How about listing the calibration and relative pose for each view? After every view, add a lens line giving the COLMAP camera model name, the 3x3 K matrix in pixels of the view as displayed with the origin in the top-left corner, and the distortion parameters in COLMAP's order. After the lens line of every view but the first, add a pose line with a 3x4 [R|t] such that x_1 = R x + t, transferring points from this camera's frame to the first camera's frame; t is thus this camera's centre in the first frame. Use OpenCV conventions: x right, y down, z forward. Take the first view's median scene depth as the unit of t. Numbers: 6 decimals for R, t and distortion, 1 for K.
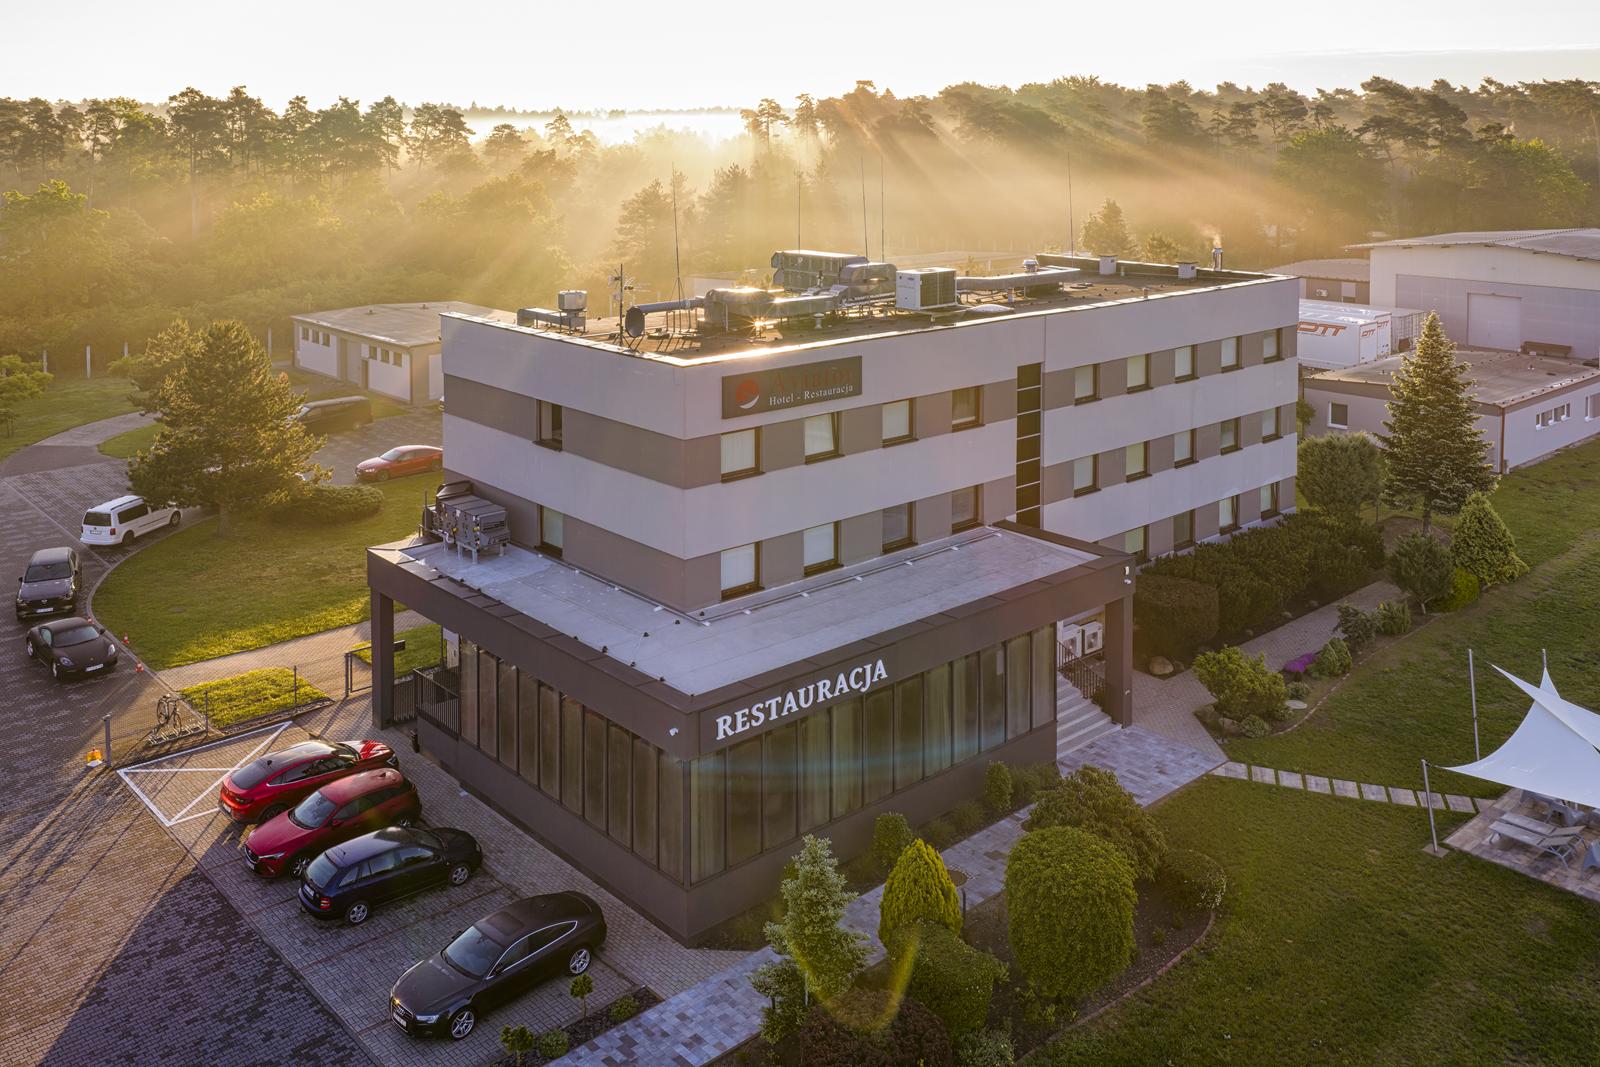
lens RADIAL K [[1289.5, 0, 803.1], [0, 1289.5, 226.1], [0, 0, 1]] dist [0.005427, -0.006277]
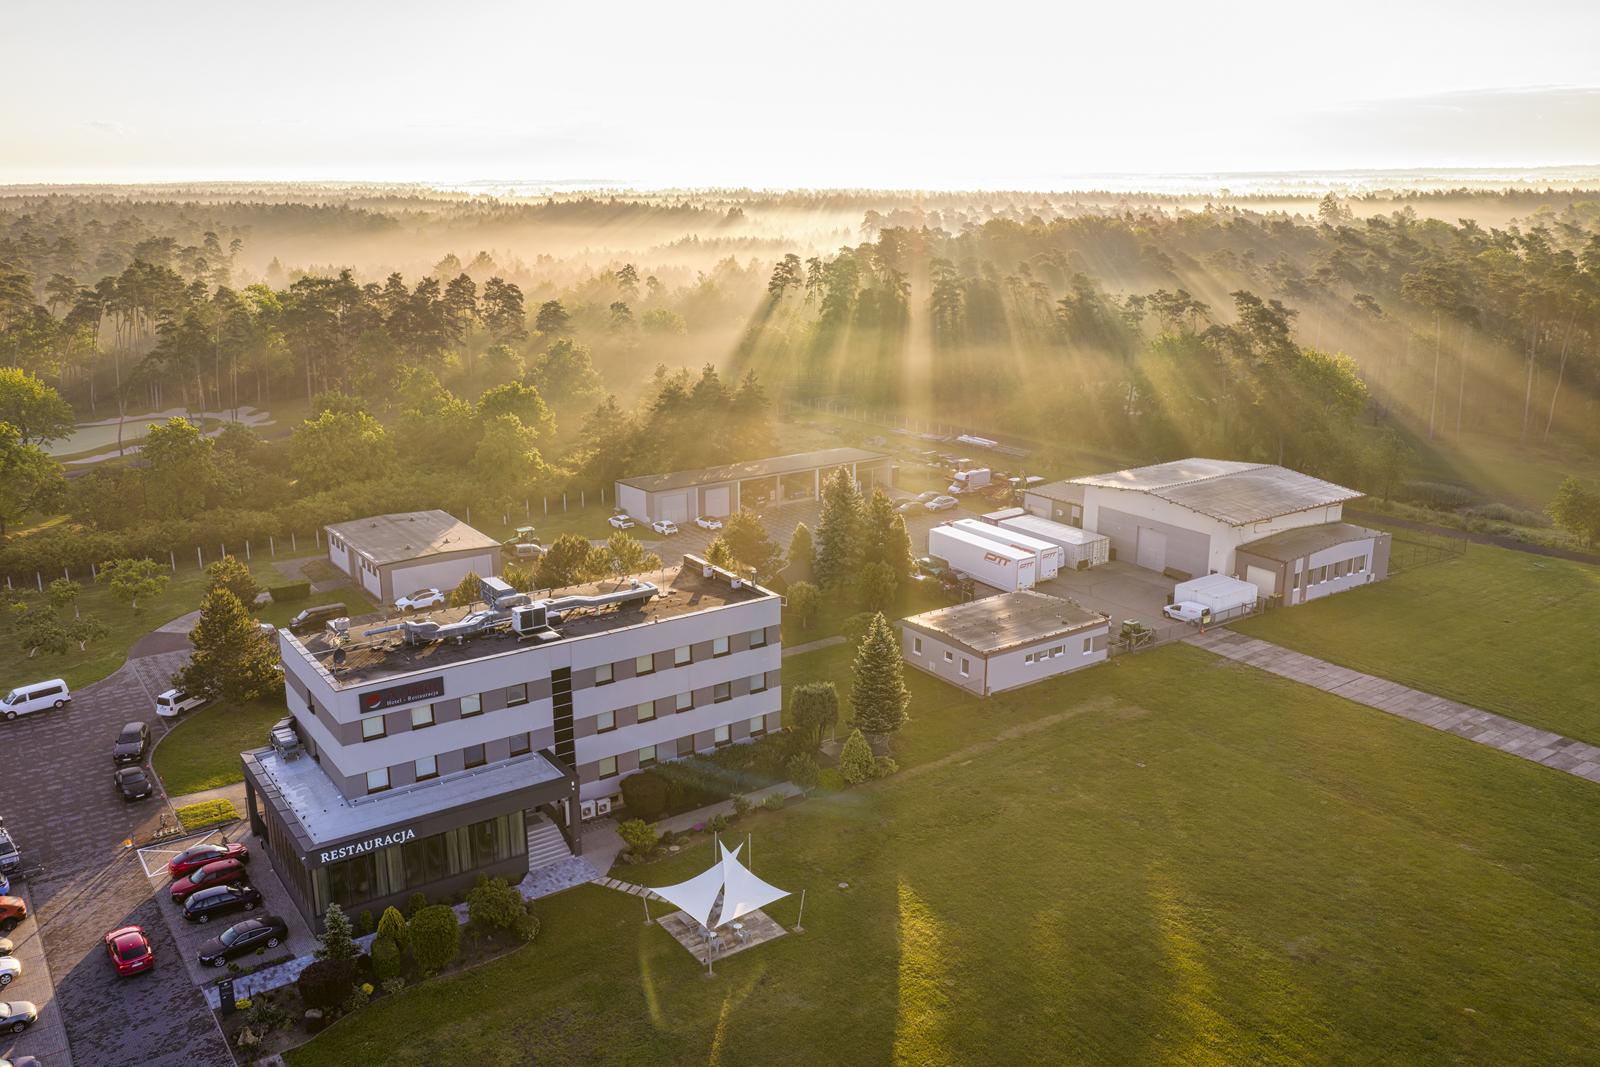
lens RADIAL K [[1343.3, 0, 800.0], [0, 1343.3, 533.5], [0, 0, 1]] dist [-0.010485, -0.003372]
pose [[0.984053, 0.008452, -0.177677, 0.865165], [0.028925, 0.977972, 0.206723, -0.478466], [0.175510, -0.208566, 0.962131, -0.772764]]
